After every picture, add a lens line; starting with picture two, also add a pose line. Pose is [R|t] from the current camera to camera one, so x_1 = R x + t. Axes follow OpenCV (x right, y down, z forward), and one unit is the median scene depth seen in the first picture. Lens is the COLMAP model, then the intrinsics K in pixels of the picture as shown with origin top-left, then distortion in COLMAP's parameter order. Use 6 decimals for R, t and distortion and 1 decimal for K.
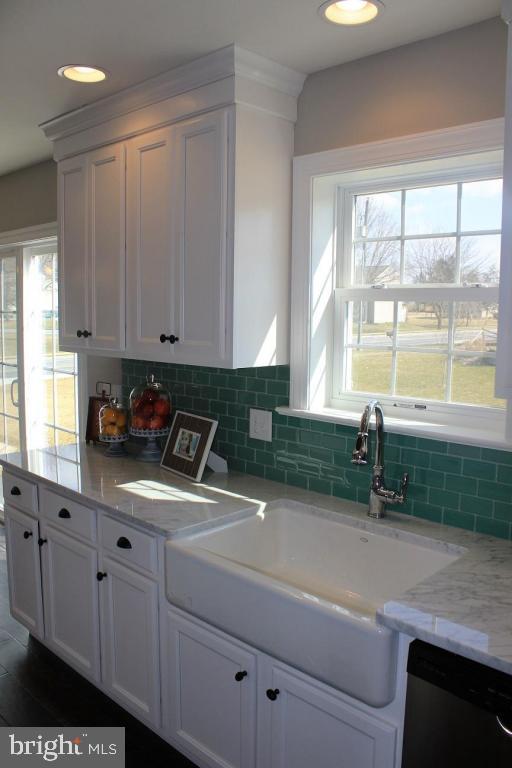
lens RADIAL K [[633.0, 0, 256.0], [0, 633.0, 384.0], [0, 0, 1]] dist [-0.186435, 0.181648]
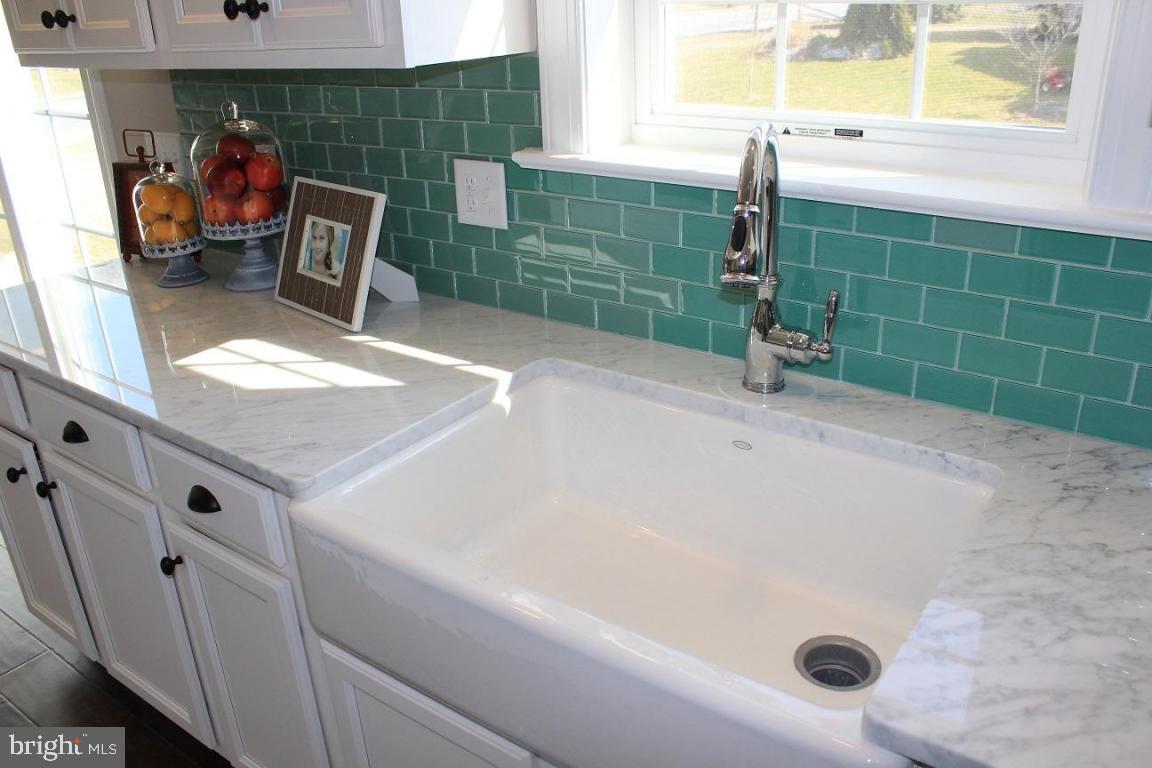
lens RADIAL K [[949.6, 0, 576.0], [0, 949.6, 384.0], [0, 0, 1]] dist [-0.186435, 0.181648]
pose [[0.989650, -0.098196, 0.104647, -0.009360], [0.064306, 0.955370, 0.288327, 0.004799], [-0.128289, -0.278614, 0.951796, 0.320471]]
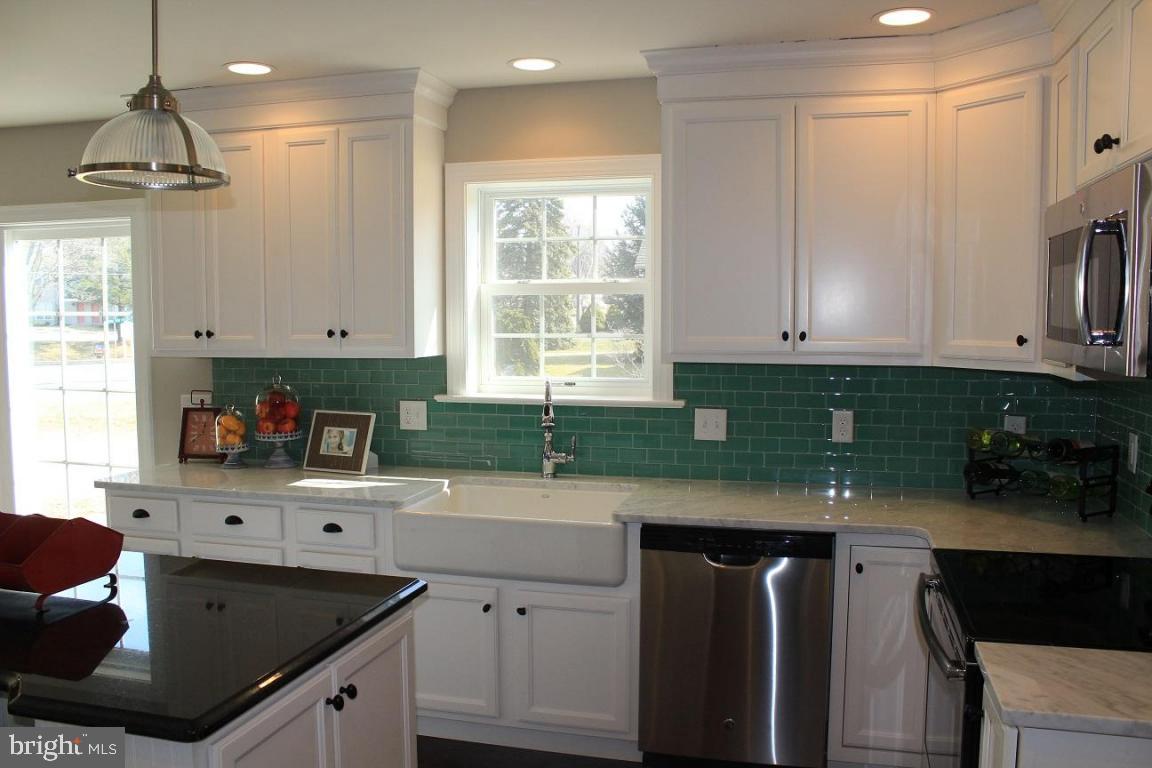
lens RADIAL K [[949.6, 0, 576.0], [0, 949.6, 384.0], [0, 0, 1]] dist [-0.186435, 0.181648]
pose [[0.870738, -0.051976, 0.488992, -0.533365], [0.070335, 0.997338, -0.019236, 0.064339], [-0.486690, 0.051143, 0.872076, -0.498425]]
